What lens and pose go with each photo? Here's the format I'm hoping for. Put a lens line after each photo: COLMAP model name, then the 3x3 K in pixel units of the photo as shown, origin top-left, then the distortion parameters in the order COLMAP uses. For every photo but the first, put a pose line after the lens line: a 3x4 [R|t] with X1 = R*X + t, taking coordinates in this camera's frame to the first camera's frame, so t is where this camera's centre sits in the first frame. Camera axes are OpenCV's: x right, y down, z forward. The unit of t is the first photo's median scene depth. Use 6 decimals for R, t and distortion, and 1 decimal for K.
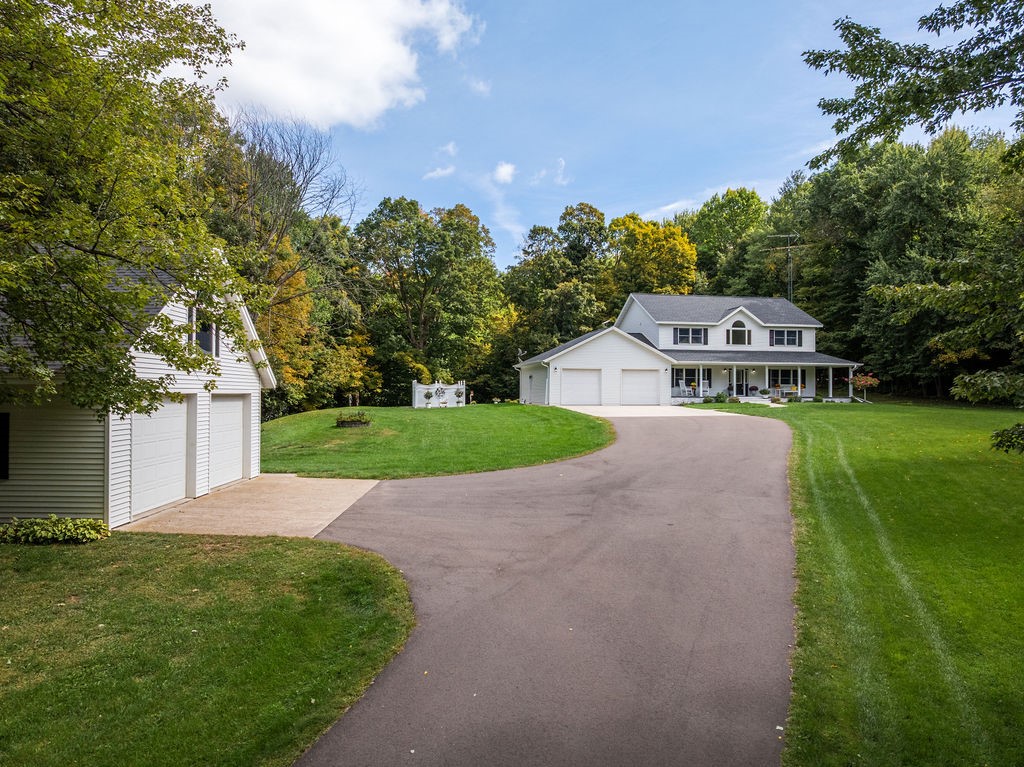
lens RADIAL K [[715.8, 0, 512.0], [0, 715.8, 383.5], [0, 0, 1]] dist [-0.009116, -0.047336]
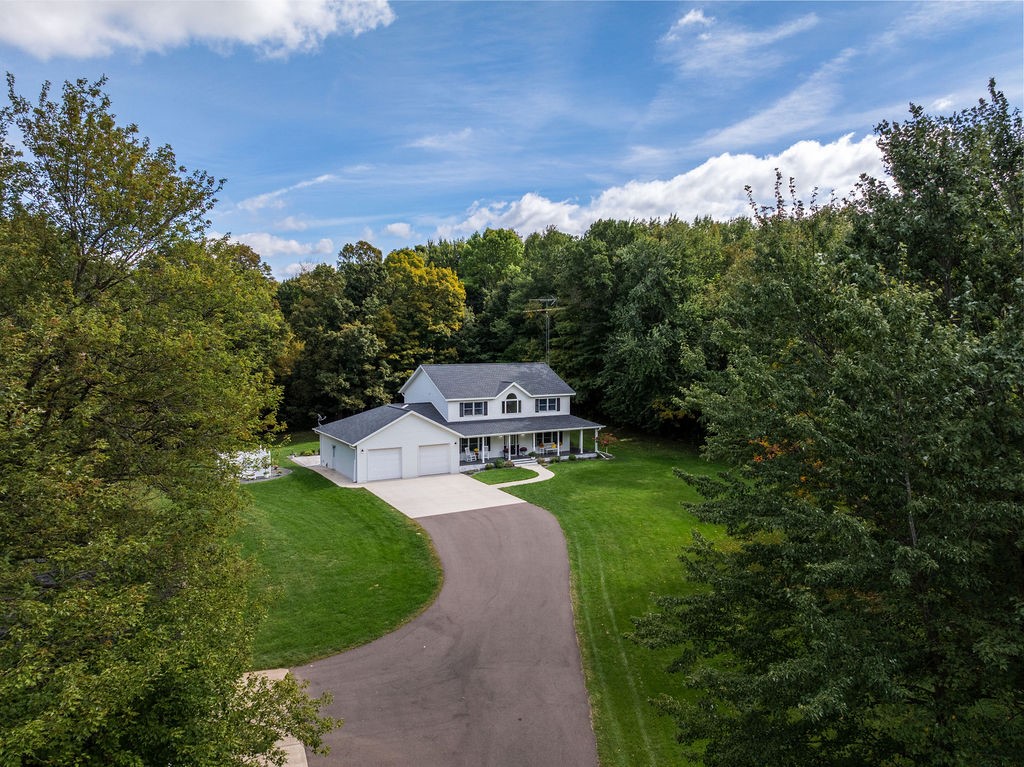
lens RADIAL K [[715.8, 0, 512.0], [0, 715.8, 383.5], [0, 0, 1]] dist [-0.009116, -0.047336]
pose [[0.939687, -0.026660, 0.340996, -0.081359], [0.001810, 0.997331, 0.072987, -0.169989], [-0.342032, -0.067967, 0.937227, -0.112225]]
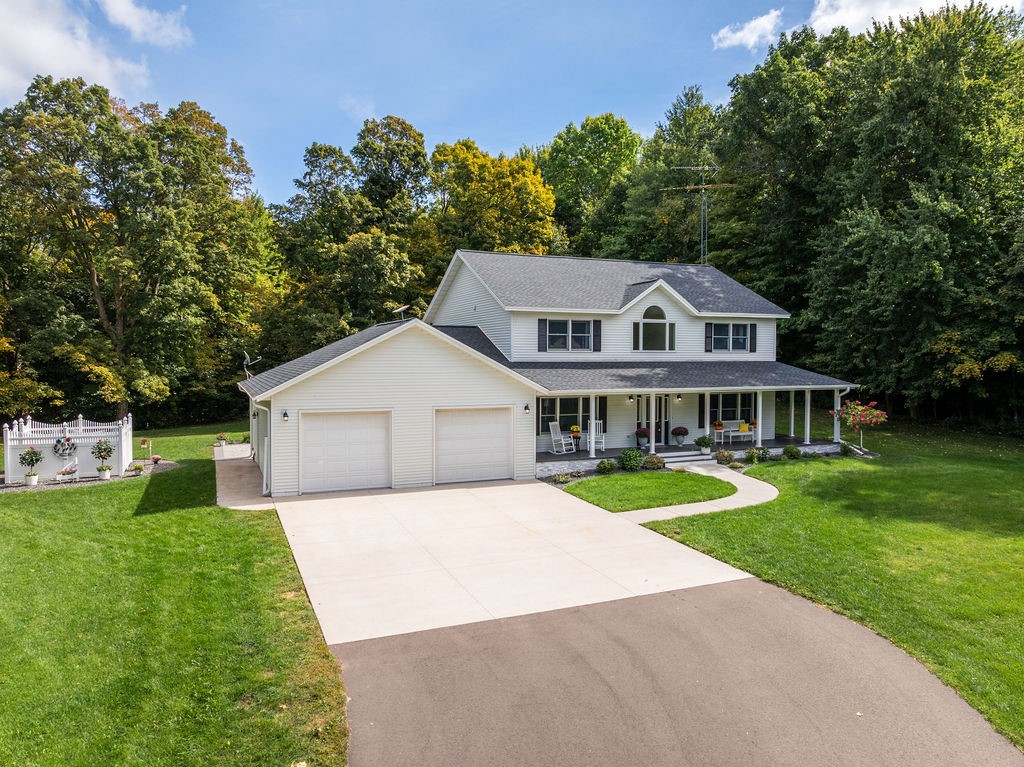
lens RADIAL K [[715.8, 0, 512.0], [0, 715.8, 383.5], [0, 0, 1]] dist [-0.009116, -0.047336]
pose [[0.974800, -0.012764, 0.222715, 0.080886], [0.001357, 0.998683, 0.051294, -0.050721], [-0.223076, -0.049699, 0.973533, 0.438234]]
